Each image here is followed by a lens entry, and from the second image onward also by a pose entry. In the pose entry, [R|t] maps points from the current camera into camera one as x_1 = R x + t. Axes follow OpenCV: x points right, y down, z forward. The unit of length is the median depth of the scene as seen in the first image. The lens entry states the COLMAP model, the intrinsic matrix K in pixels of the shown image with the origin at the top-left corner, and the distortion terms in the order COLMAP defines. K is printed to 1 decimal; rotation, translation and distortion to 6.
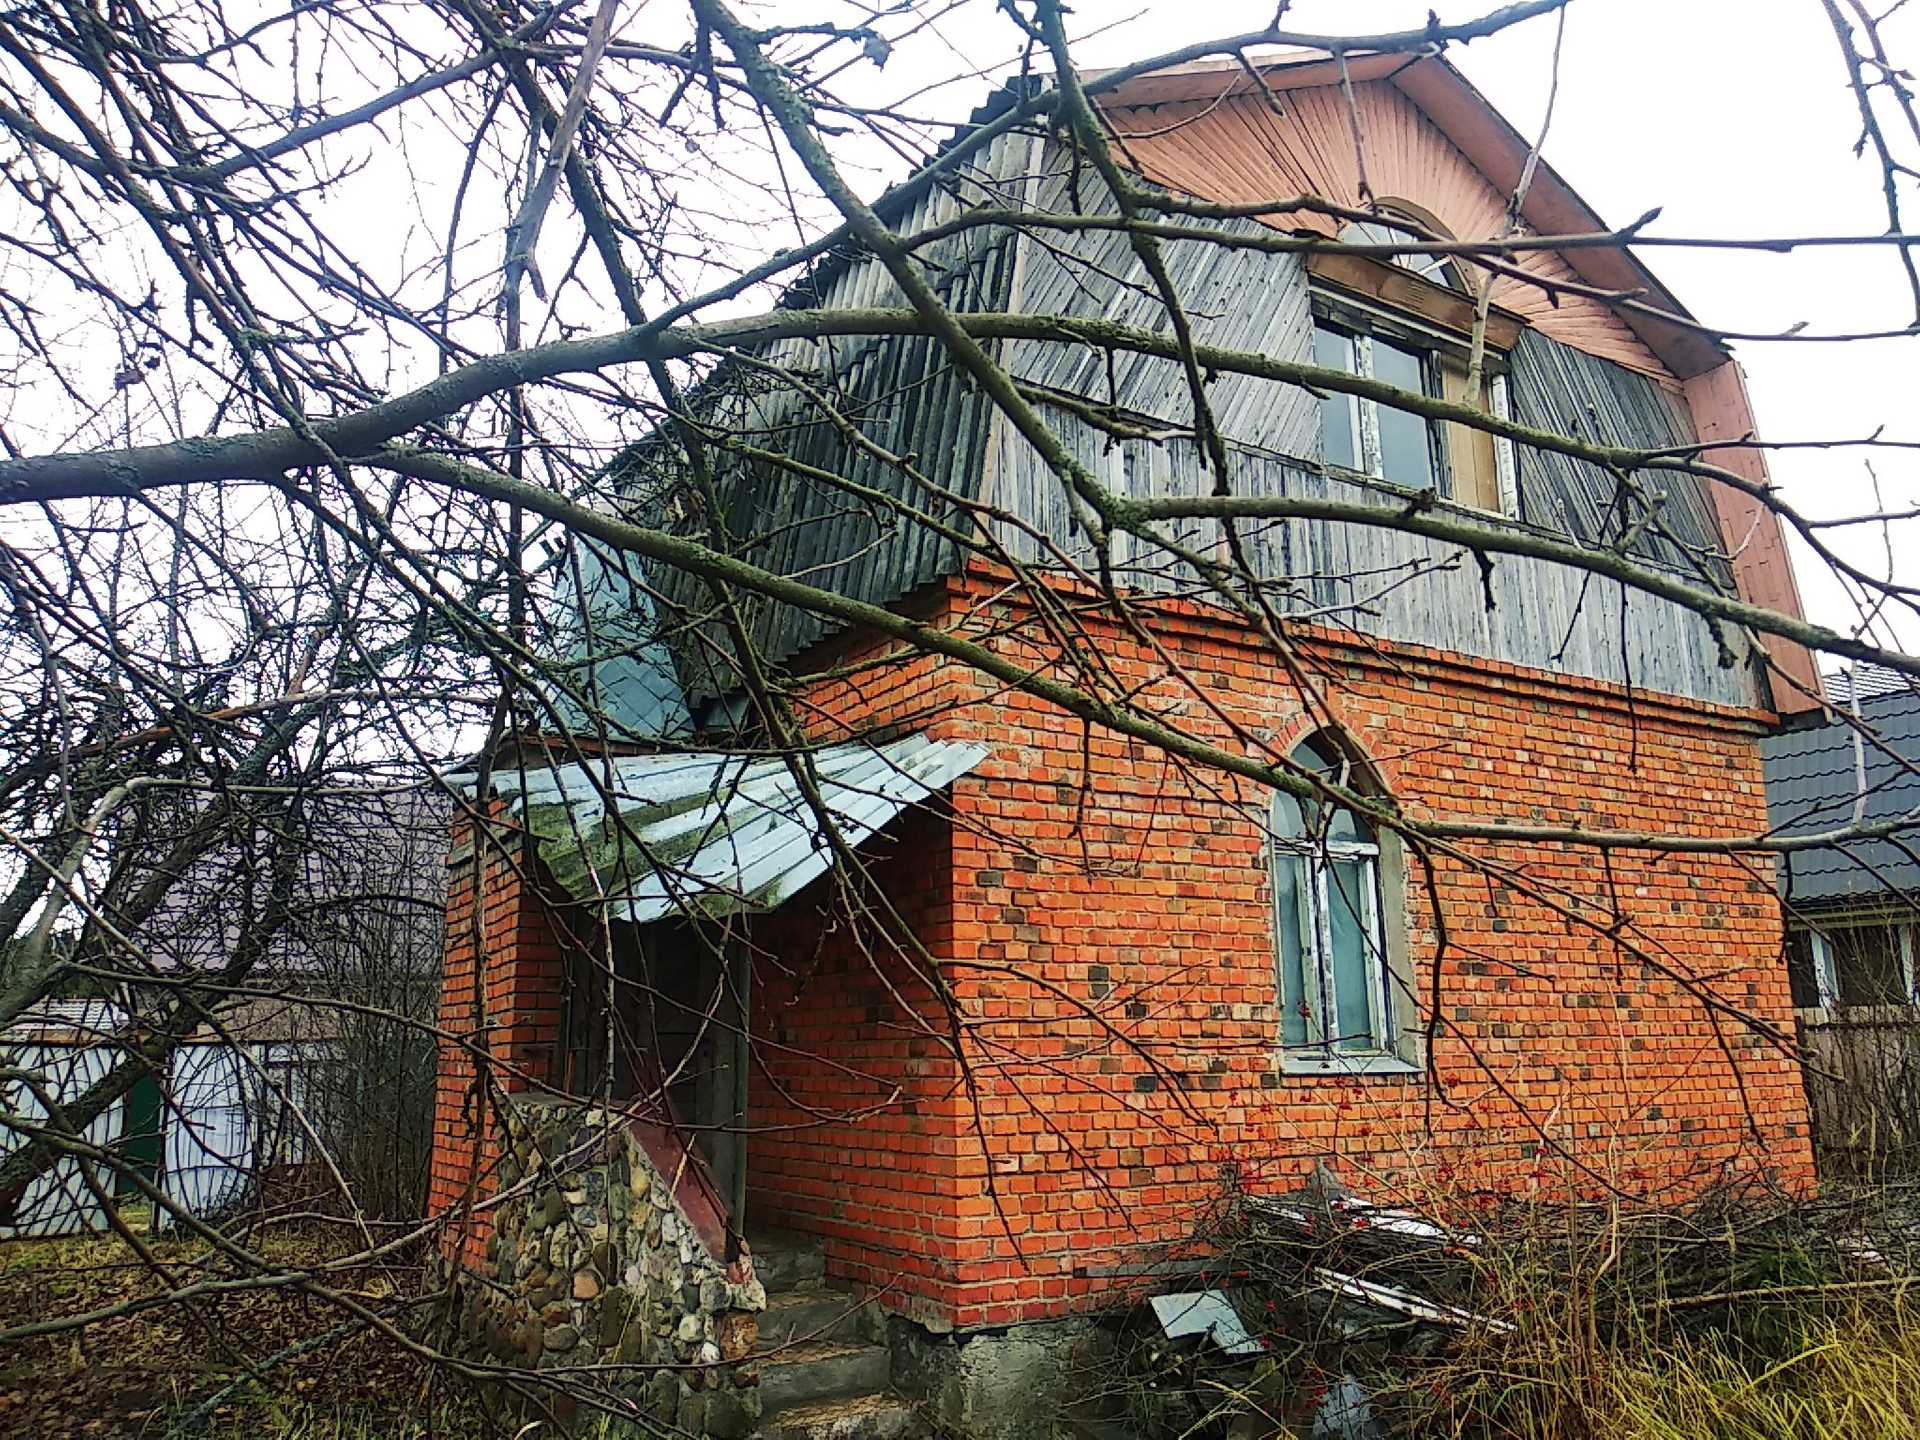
lens RADIAL K [[1415.2, 0, 960.0], [0, 1415.2, 720.0], [0, 0, 1]] dist [0.001836, -0.011291]
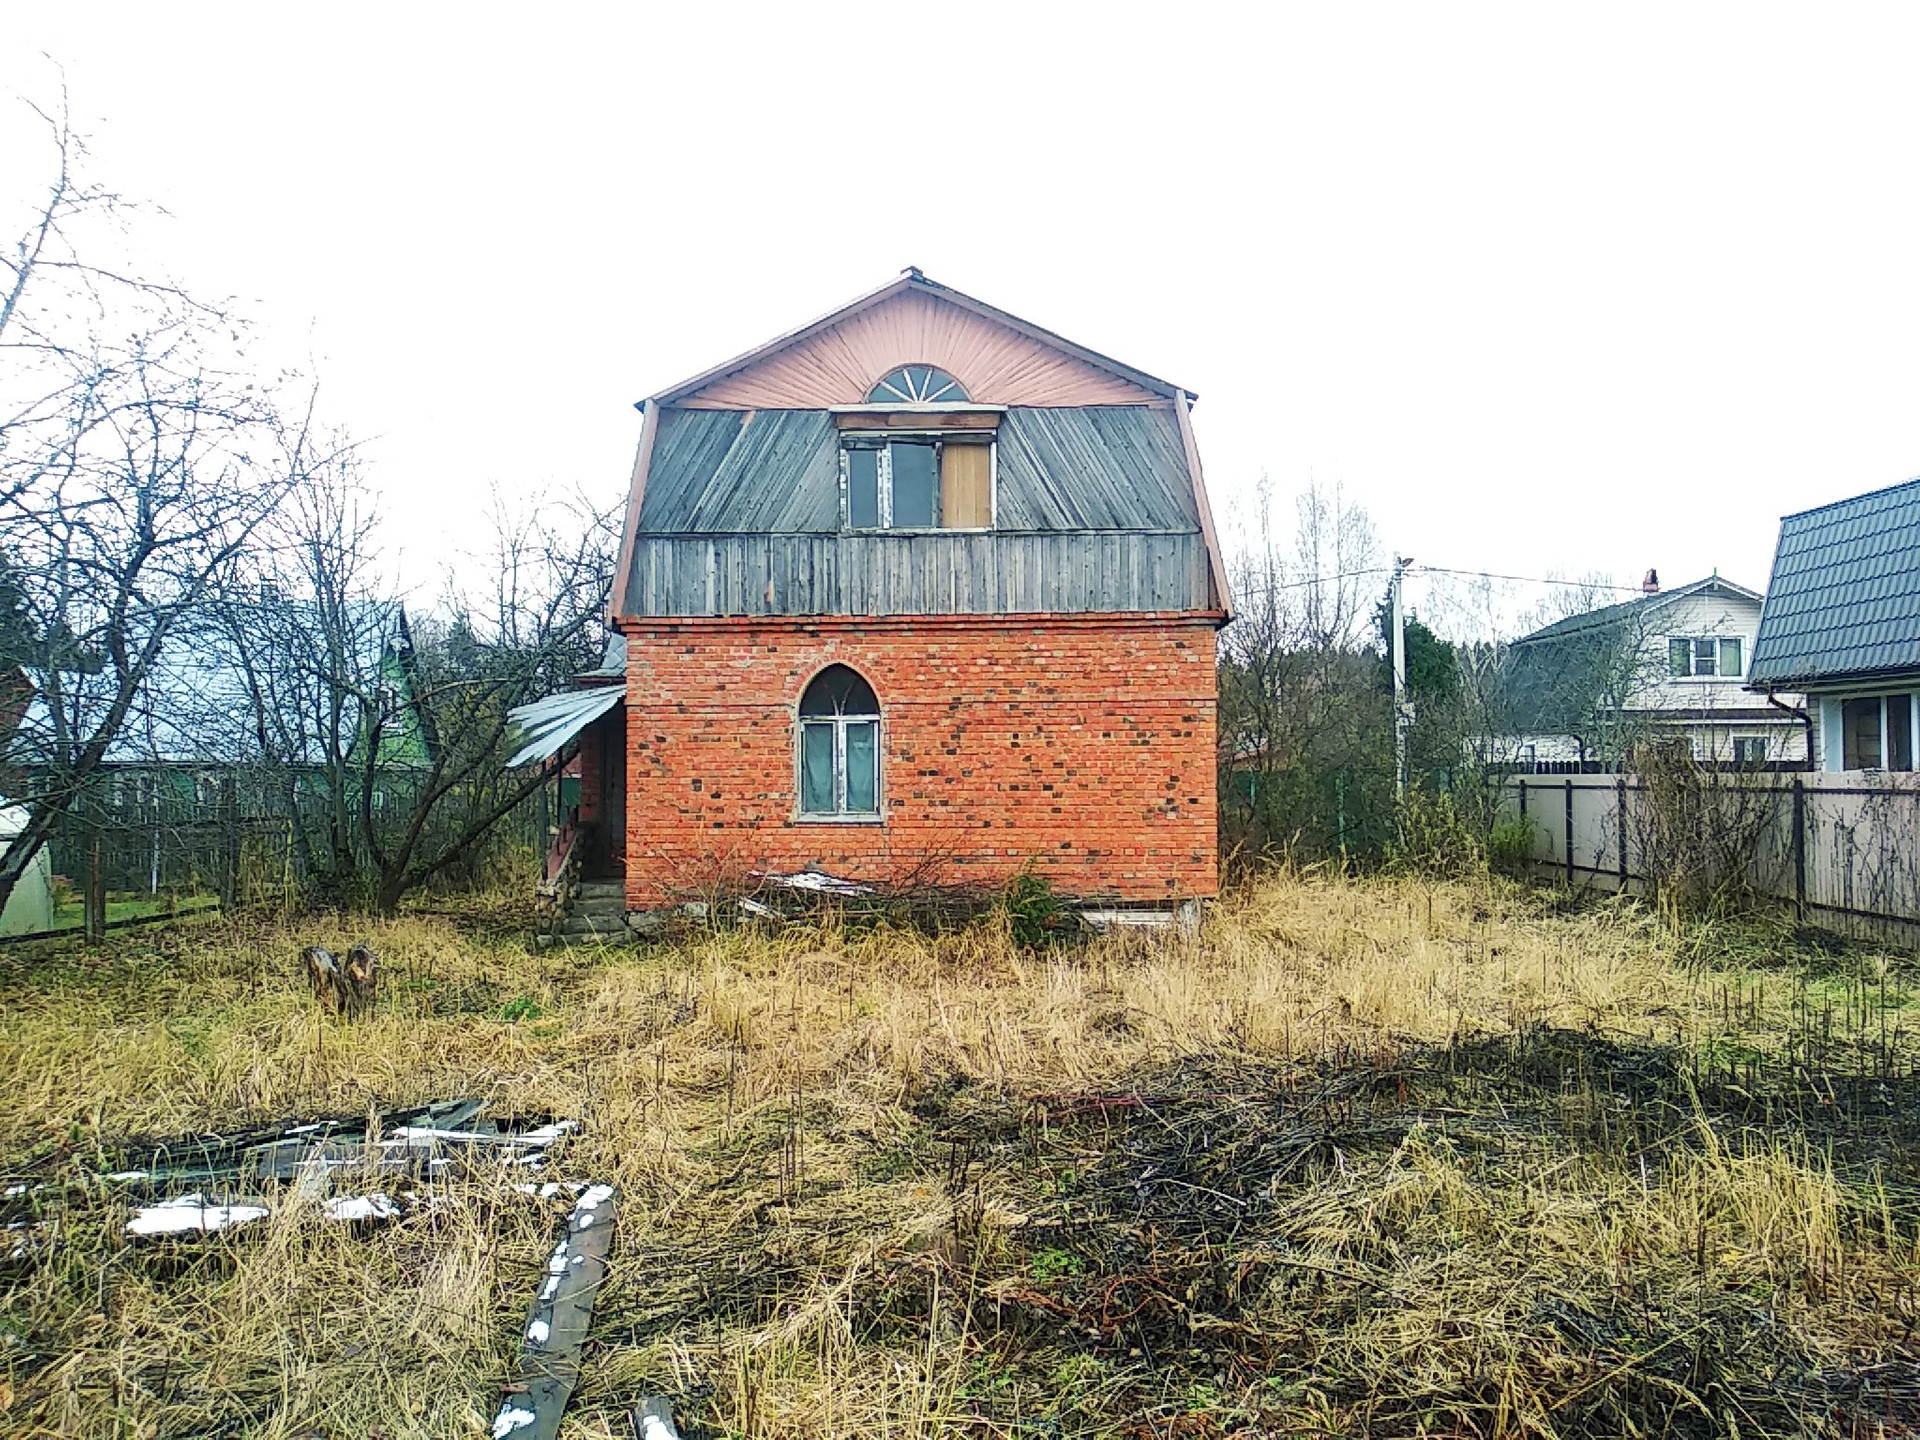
lens RADIAL K [[1415.2, 0, 960.0], [0, 1415.2, 720.0], [0, 0, 1]] dist [0.001836, -0.011291]
pose [[0.855311, -0.013645, -0.517936, 1.472209], [0.114761, 0.979812, 0.163702, -0.230308], [0.505246, -0.199455, 0.839610, -0.680190]]
